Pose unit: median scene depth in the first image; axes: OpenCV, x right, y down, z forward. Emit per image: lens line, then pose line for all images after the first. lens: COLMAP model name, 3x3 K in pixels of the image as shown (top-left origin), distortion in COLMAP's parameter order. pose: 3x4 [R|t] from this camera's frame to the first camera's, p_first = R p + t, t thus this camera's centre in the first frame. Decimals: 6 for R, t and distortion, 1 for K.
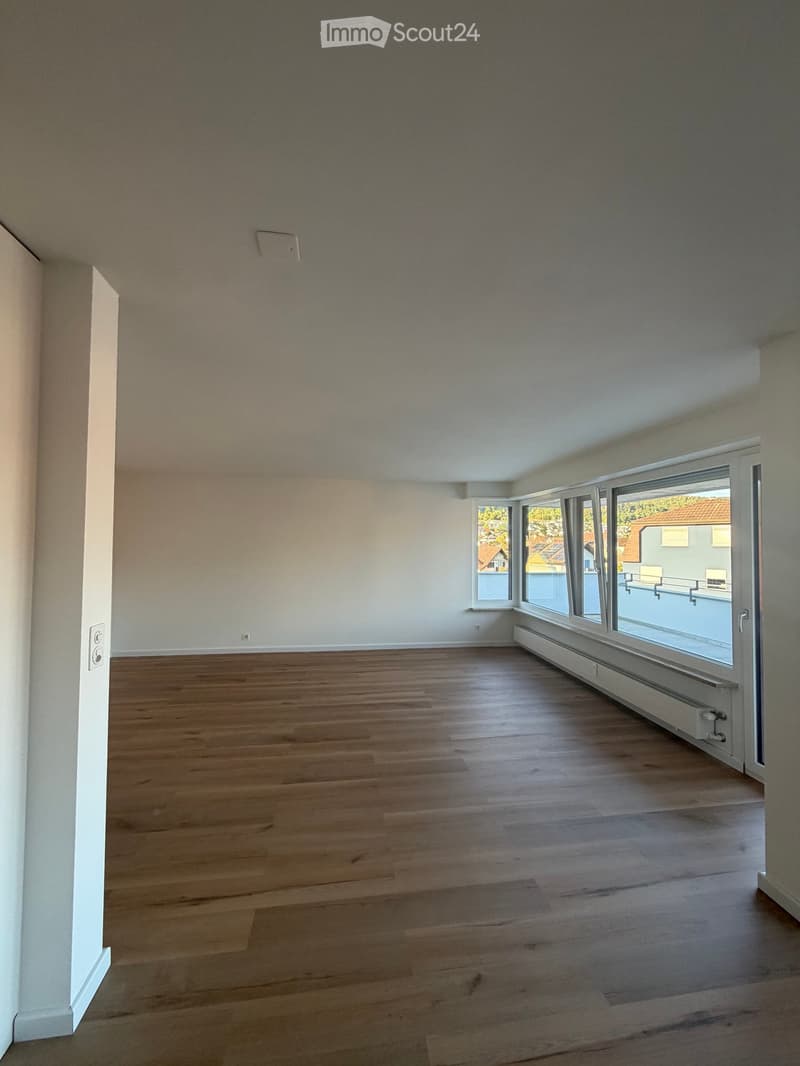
lens RADIAL K [[424.2, 0, 397.0], [0, 424.2, 531.7], [0, 0, 1]] dist [-0.003114, -0.000098]
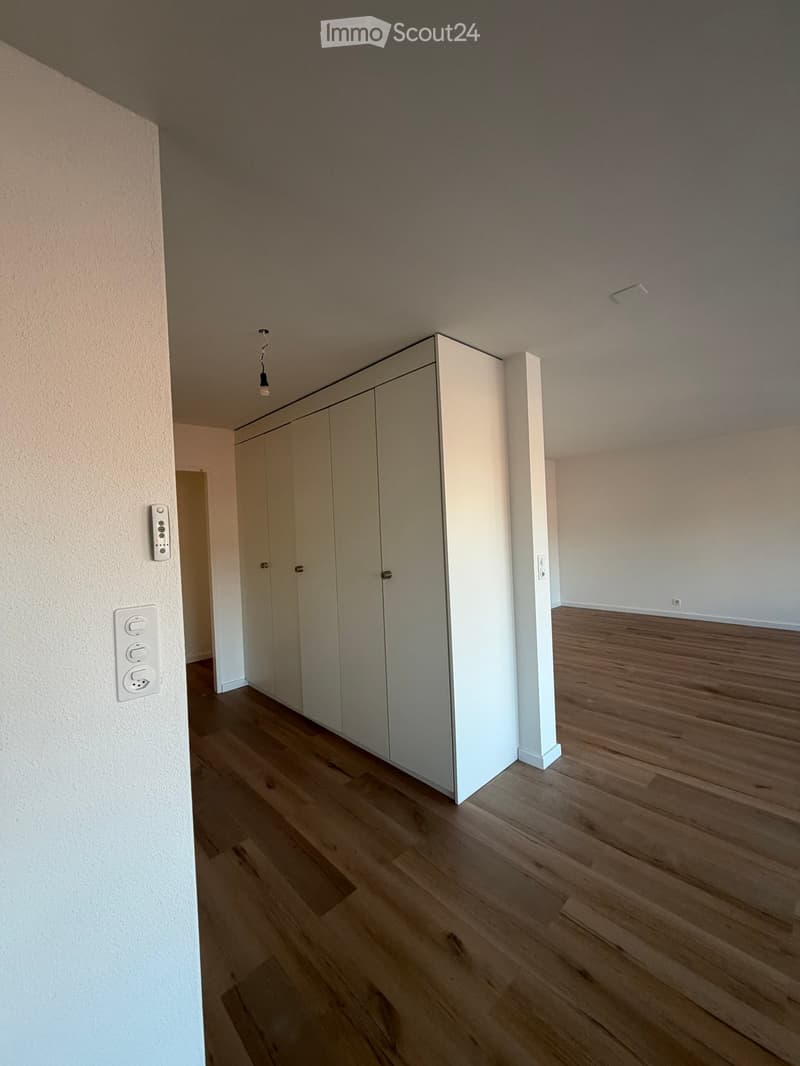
lens RADIAL K [[424.2, 0, 397.1], [0, 424.2, 530.9], [0, 0, 1]] dist [-0.003114, -0.000098]
pose [[0.572502, -0.029314, -0.819379, 0.242120], [0.074079, 0.997123, 0.016086, 0.026274], [0.816550, -0.069908, 0.573027, -0.301499]]
